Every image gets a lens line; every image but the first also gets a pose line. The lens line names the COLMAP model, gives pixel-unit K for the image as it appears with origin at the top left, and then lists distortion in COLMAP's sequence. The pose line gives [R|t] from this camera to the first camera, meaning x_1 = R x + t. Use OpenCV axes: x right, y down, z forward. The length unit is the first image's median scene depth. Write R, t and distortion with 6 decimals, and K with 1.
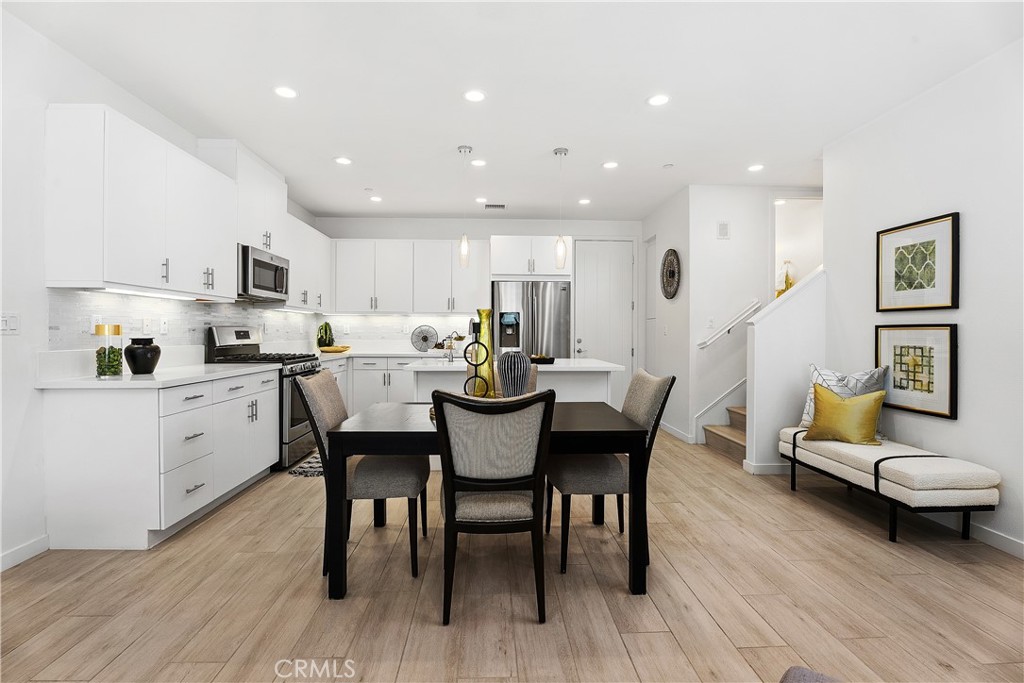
lens RADIAL K [[472.2, 0, 509.6], [0, 472.2, 334.2], [0, 0, 1]] dist [0.010494, -0.003018]
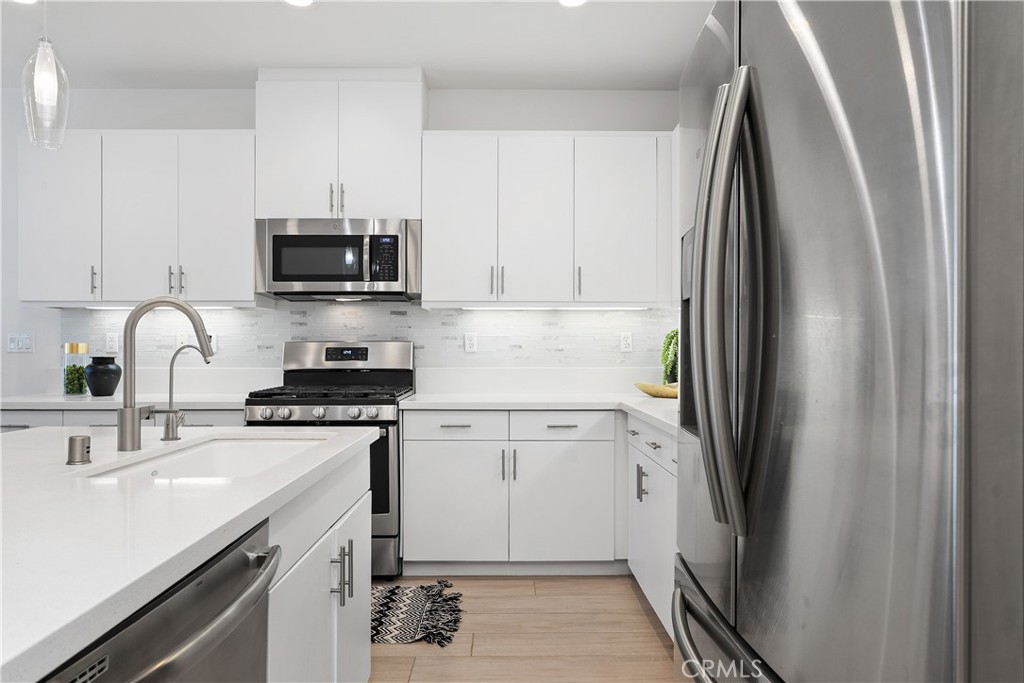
lens RADIAL K [[654.4, 0, 512.0], [0, 654.4, 348.4], [0, 0, 1]] dist [-0.019184, 0.011363]
pose [[-0.033908, -0.007570, -0.999396, 0.318093], [-0.003332, 0.999967, -0.007461, -0.000653], [0.999419, 0.003077, -0.033932, 1.288475]]
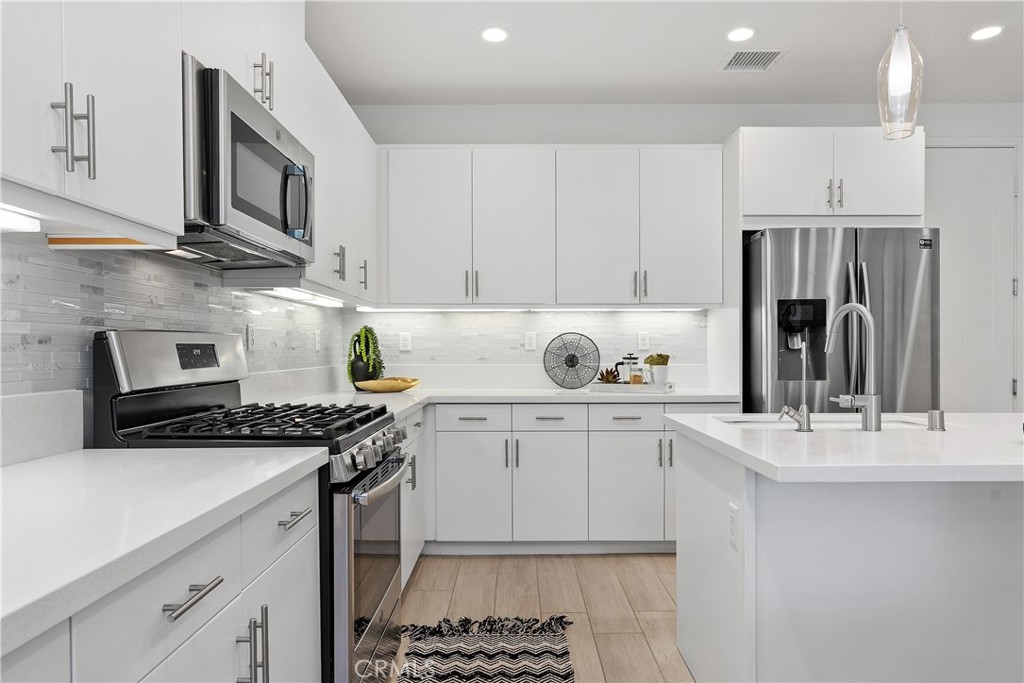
lens RADIAL K [[654.4, 0, 529.0], [0, 654.4, 361.2], [0, 0, 1]] dist [-0.019184, 0.011363]
pose [[0.999637, -0.005266, -0.026435, -0.318226], [0.005679, 0.999863, 0.015554, -0.000690], [0.026350, -0.015698, 0.999530, 0.544745]]
